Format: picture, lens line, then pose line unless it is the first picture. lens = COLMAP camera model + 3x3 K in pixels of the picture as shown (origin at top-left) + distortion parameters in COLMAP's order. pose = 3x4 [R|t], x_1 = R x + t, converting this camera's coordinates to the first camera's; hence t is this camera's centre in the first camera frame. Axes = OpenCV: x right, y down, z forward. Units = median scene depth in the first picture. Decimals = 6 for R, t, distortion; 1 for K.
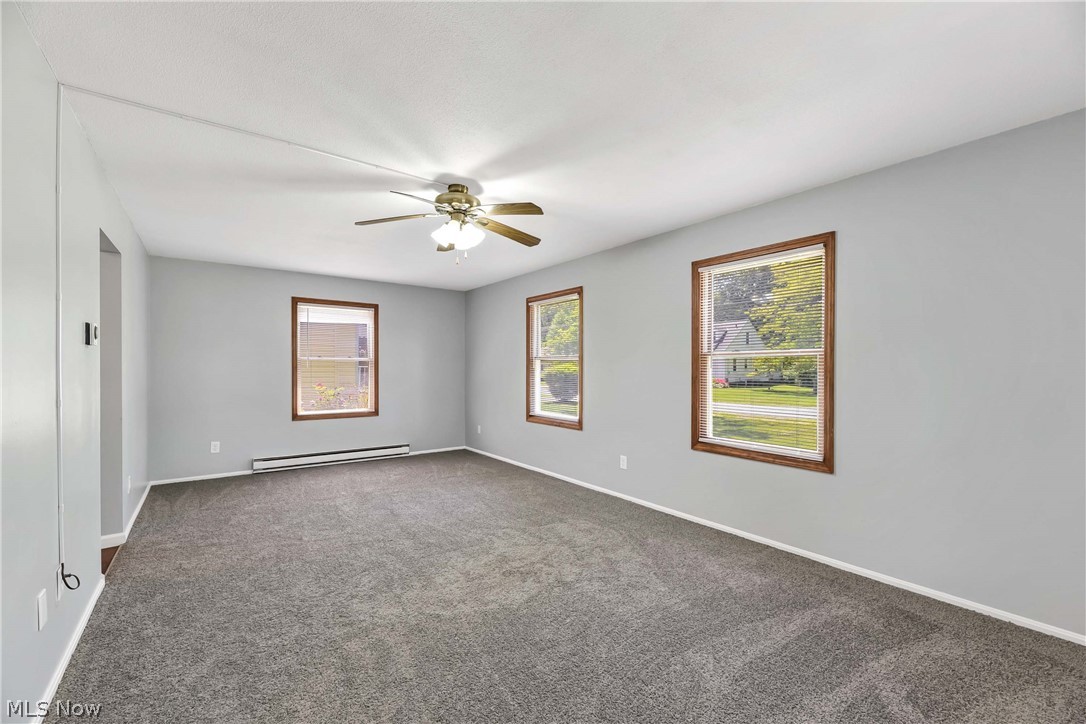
lens RADIAL K [[446.1, 0, 543.2], [0, 446.1, 368.5], [0, 0, 1]] dist [-0.003360, -0.002258]
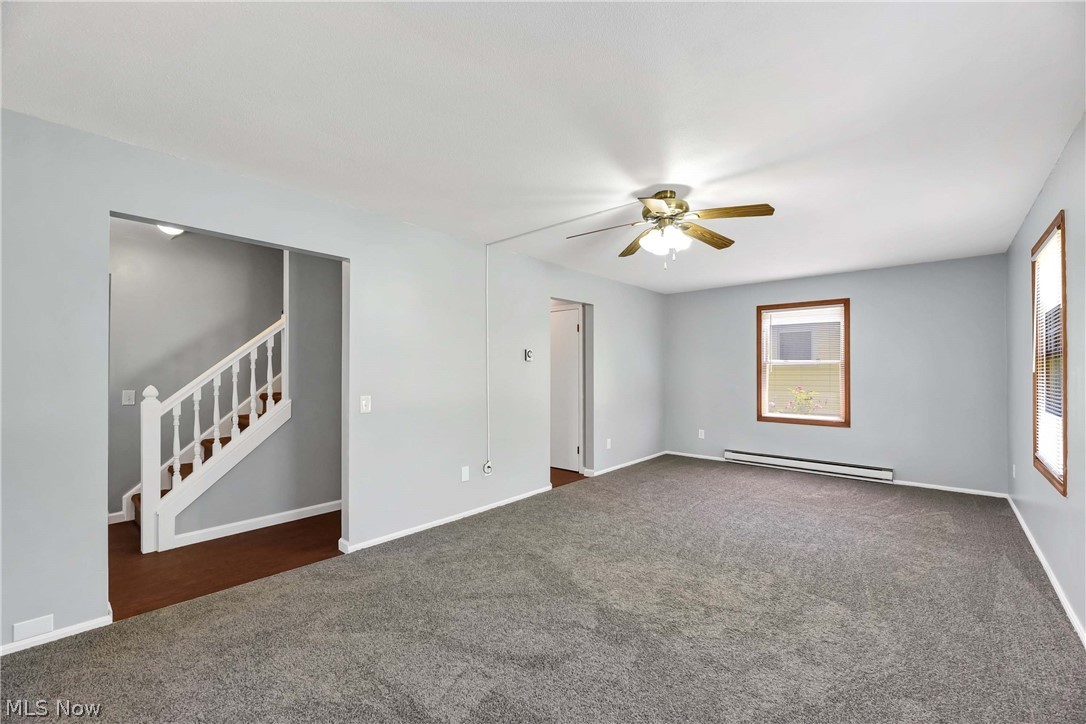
lens RADIAL K [[446.1, 0, 546.7], [0, 446.1, 365.2], [0, 0, 1]] dist [-0.003360, -0.002258]
pose [[0.202614, -0.014901, -0.979145, 0.429669], [-0.001001, 0.999881, -0.015423, -0.000323], [0.979258, 0.004105, 0.202575, 0.309730]]
